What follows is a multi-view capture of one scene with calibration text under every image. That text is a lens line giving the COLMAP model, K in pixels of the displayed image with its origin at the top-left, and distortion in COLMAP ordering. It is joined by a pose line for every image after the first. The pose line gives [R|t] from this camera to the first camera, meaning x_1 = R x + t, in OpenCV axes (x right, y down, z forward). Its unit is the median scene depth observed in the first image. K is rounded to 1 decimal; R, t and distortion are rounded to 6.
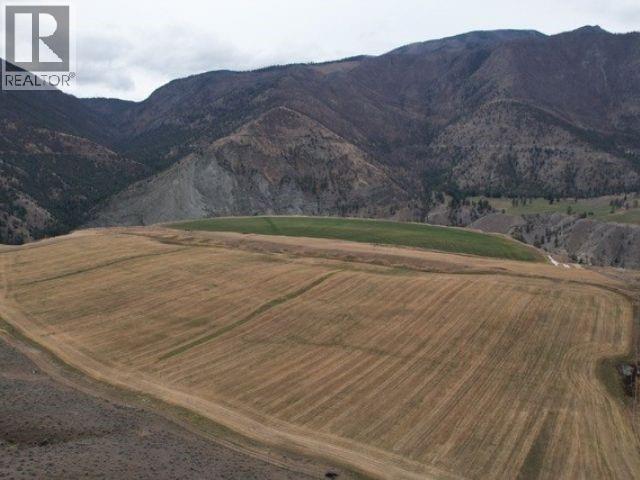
lens RADIAL K [[472.1, 0, 320.0], [0, 472.1, 240.0], [0, 0, 1]] dist [-0.012141, 0.011230]
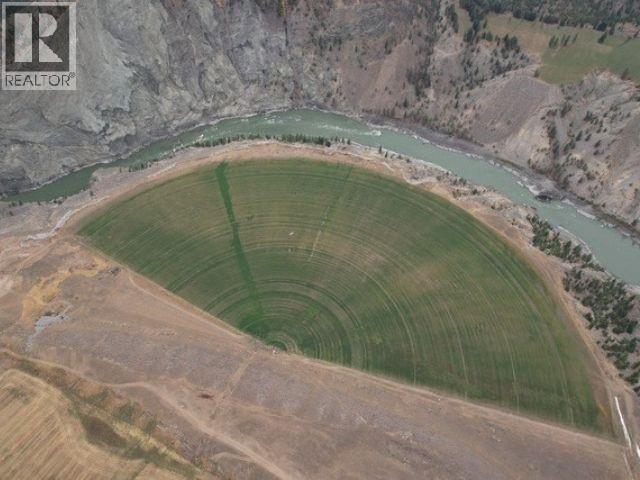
lens RADIAL K [[472.1, 0, 320.0], [0, 472.1, 240.0], [0, 0, 1]] dist [-0.012141, 0.011230]
pose [[0.996169, -0.051085, 0.070982, -0.019638], [-0.001649, 0.800542, 0.599275, -0.259742], [-0.087438, -0.597096, 0.797390, 0.240033]]
